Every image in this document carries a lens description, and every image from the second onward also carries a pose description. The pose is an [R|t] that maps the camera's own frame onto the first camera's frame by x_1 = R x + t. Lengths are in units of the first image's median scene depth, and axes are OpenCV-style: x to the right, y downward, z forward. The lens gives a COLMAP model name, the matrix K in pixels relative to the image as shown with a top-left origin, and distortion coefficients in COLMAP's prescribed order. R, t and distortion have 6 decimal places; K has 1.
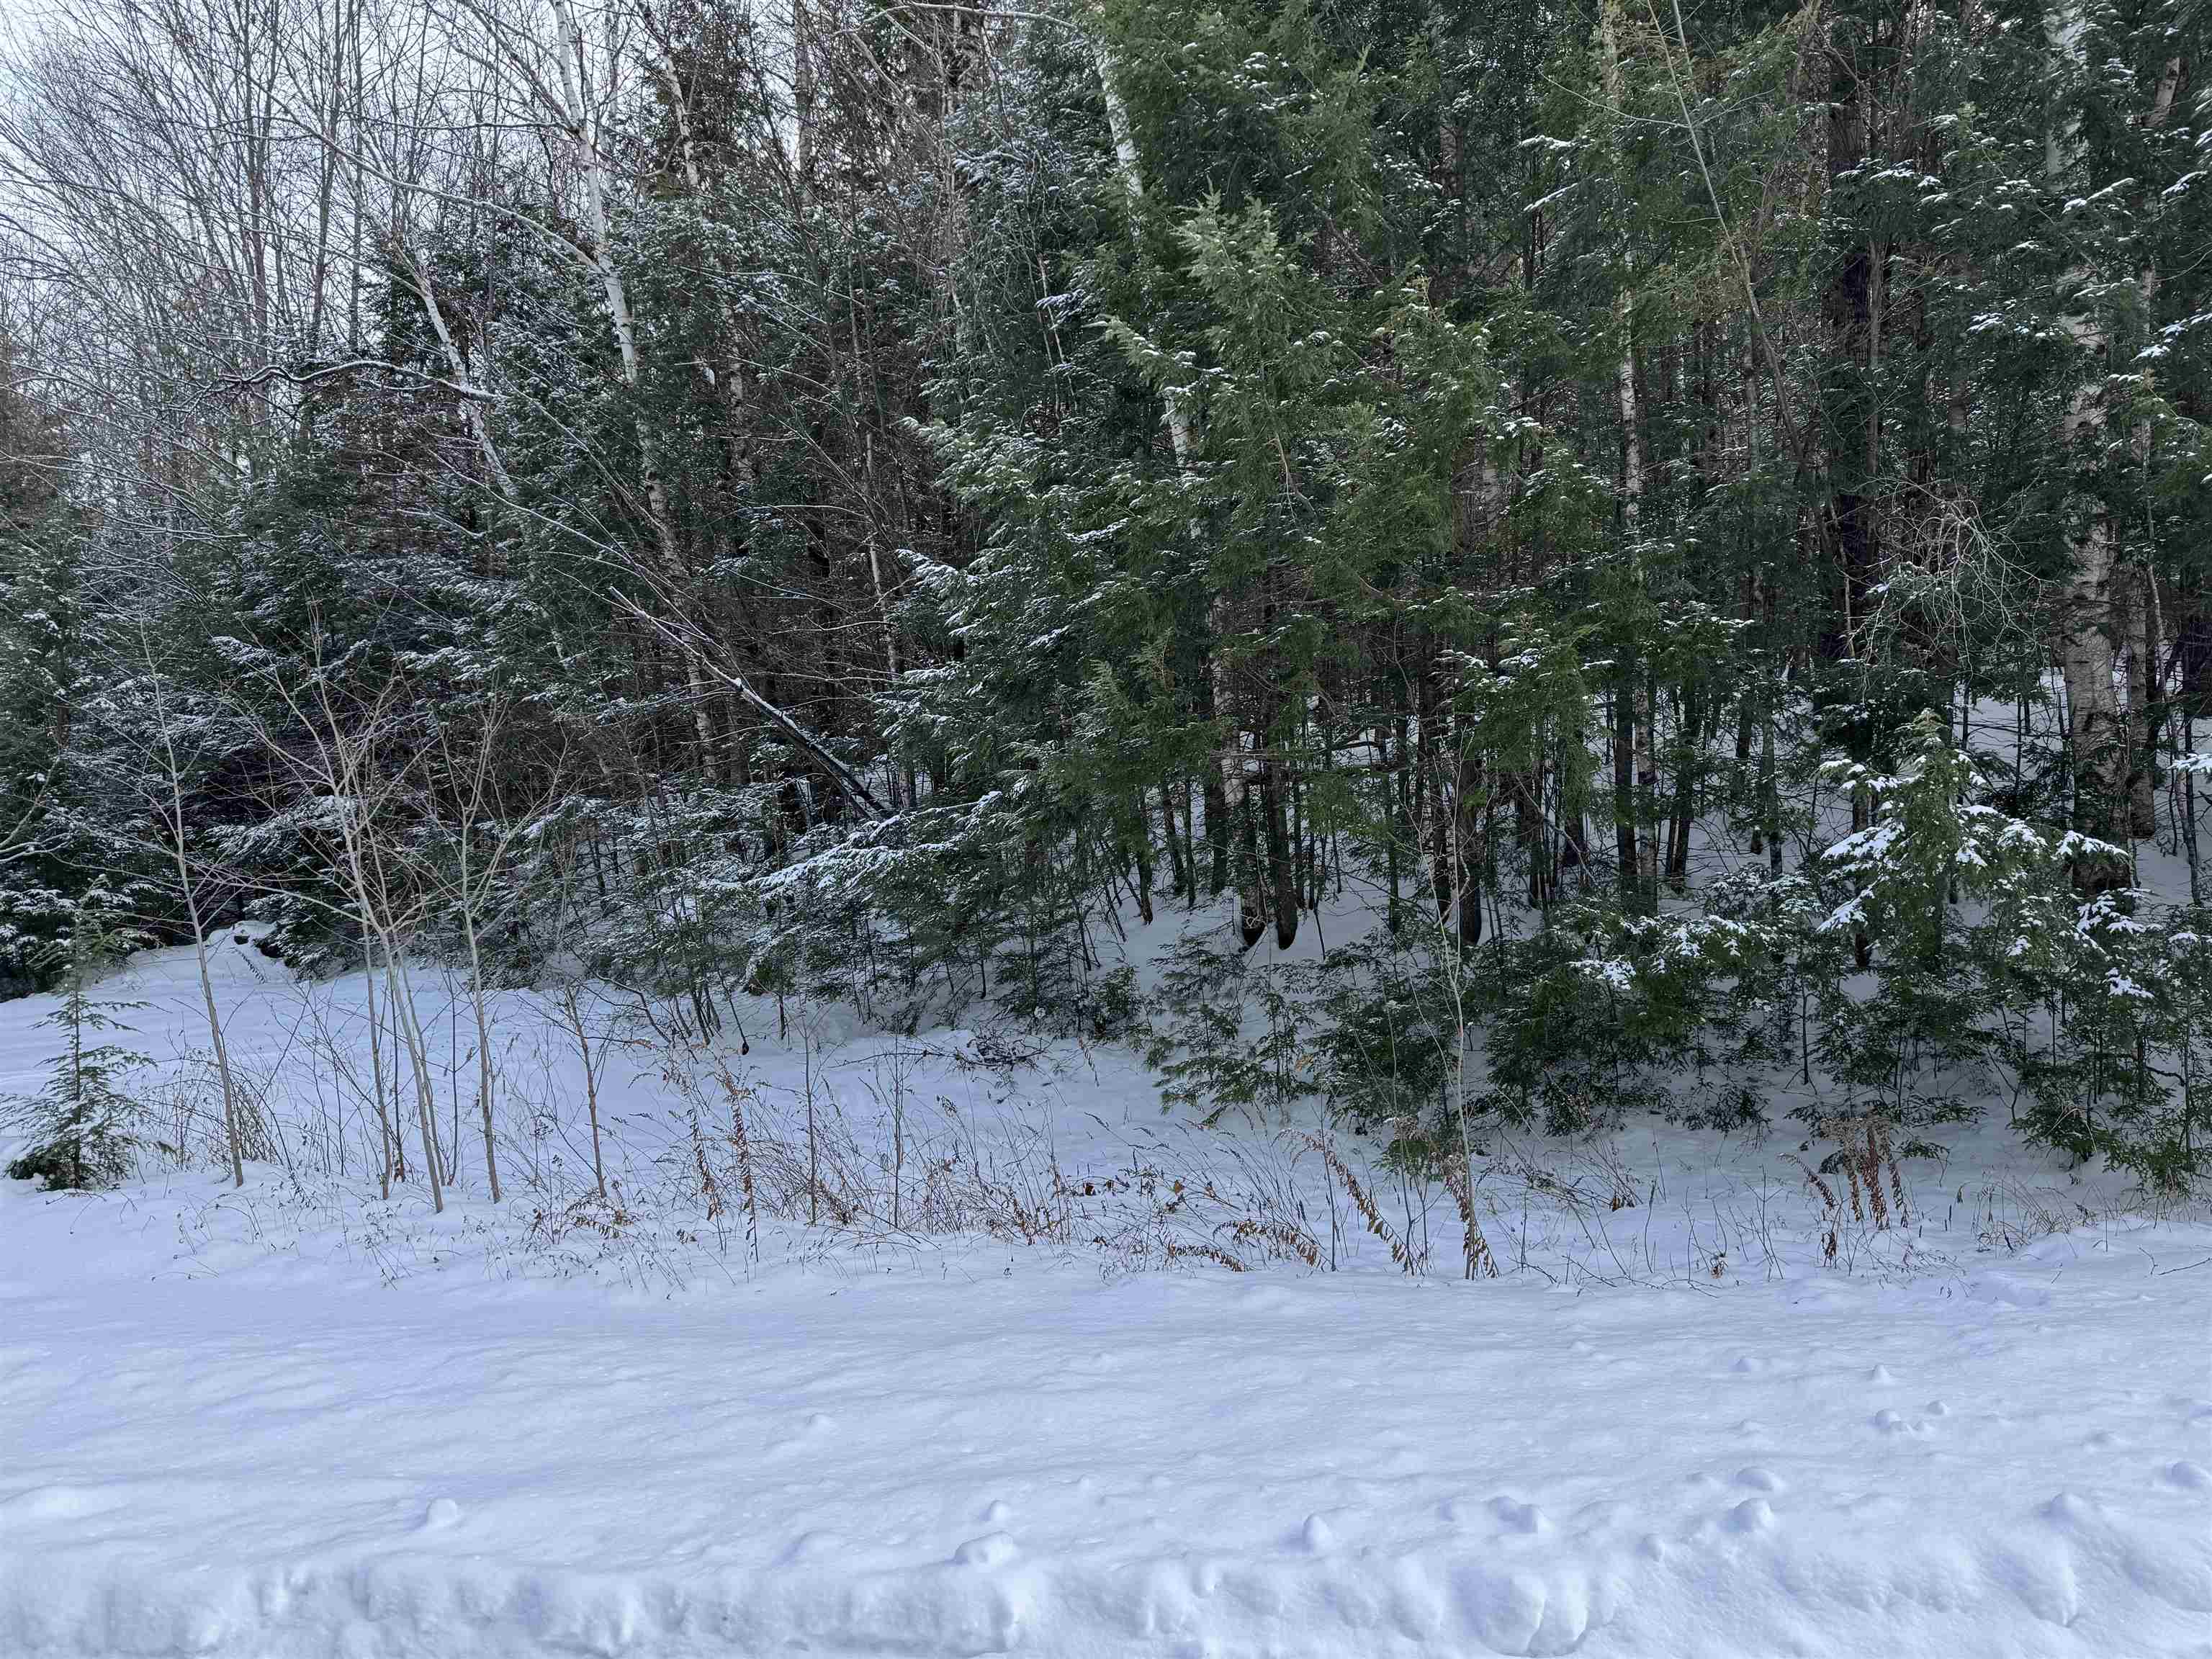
lens RADIAL K [[1546.6, 0, 1102.4], [0, 1546.6, 823.3], [0, 0, 1]] dist [0.085536, -0.091952]
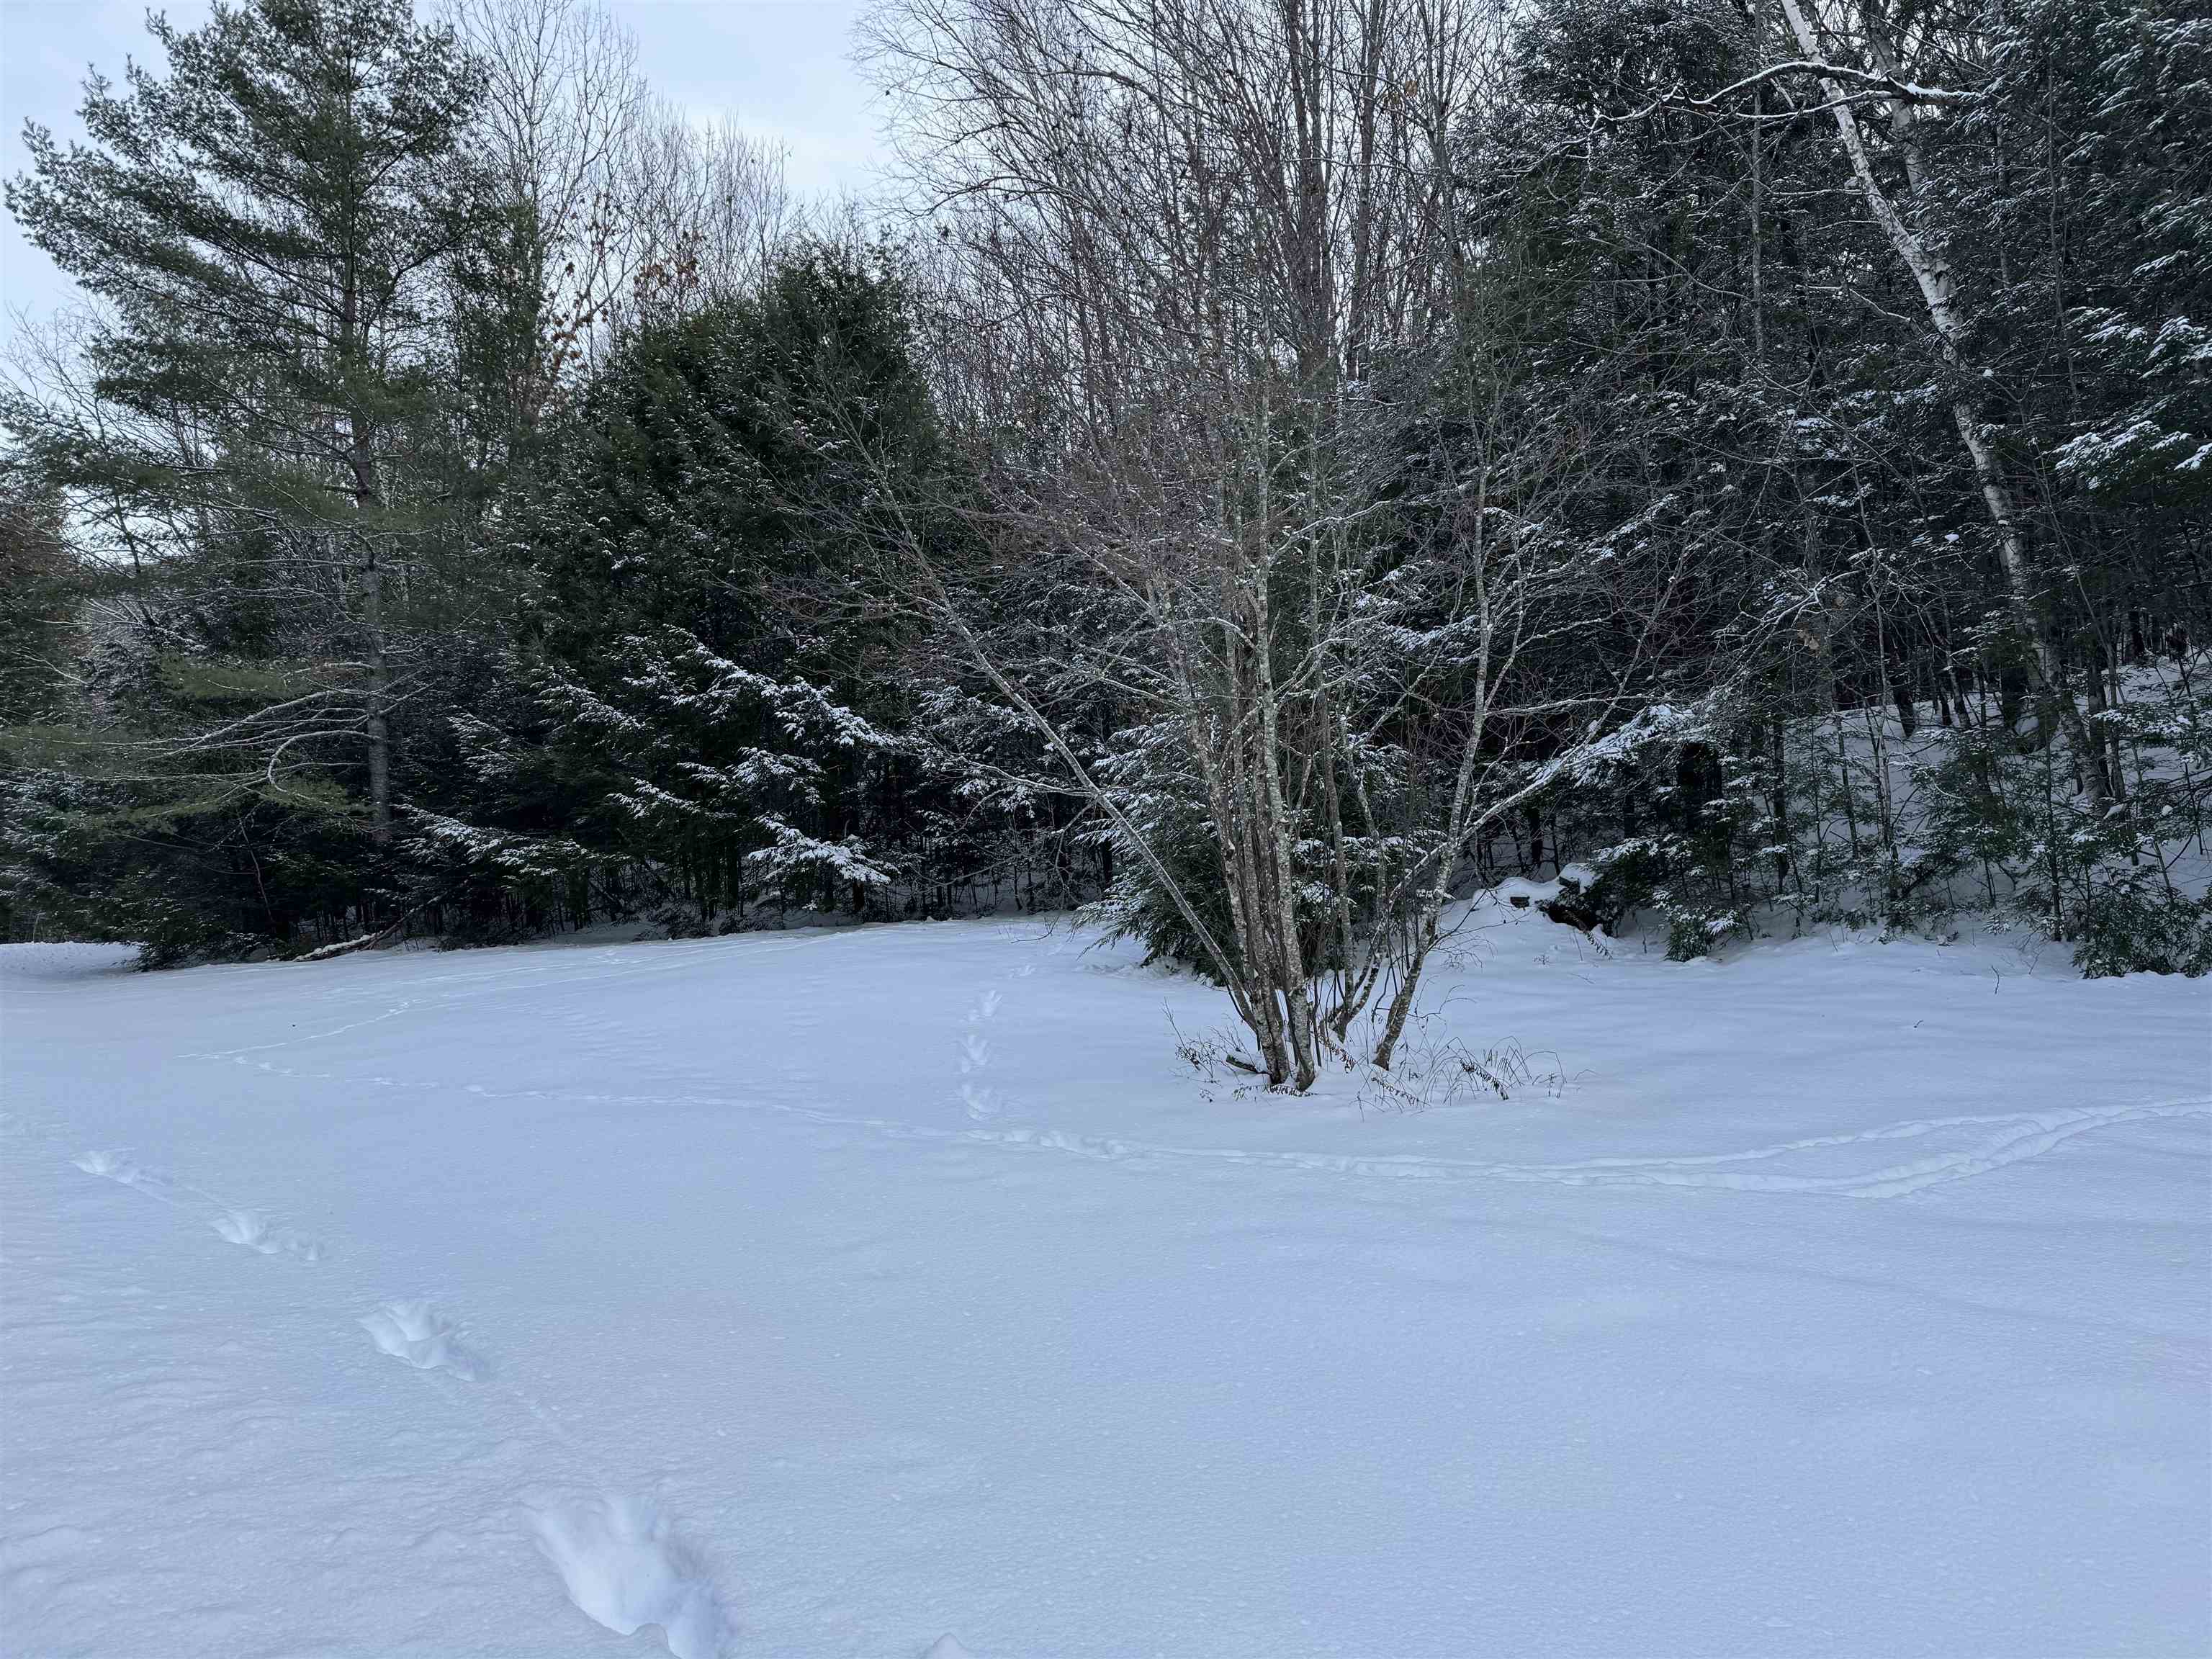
lens RADIAL K [[1546.6, 0, 1120.4], [0, 1546.6, 801.9], [0, 0, 1]] dist [0.085536, -0.091952]
pose [[0.940178, -0.032349, -0.339145, -0.741967], [0.034029, 0.999420, -0.000993, 0.031030], [0.338980, -0.010607, 0.940734, 0.351934]]
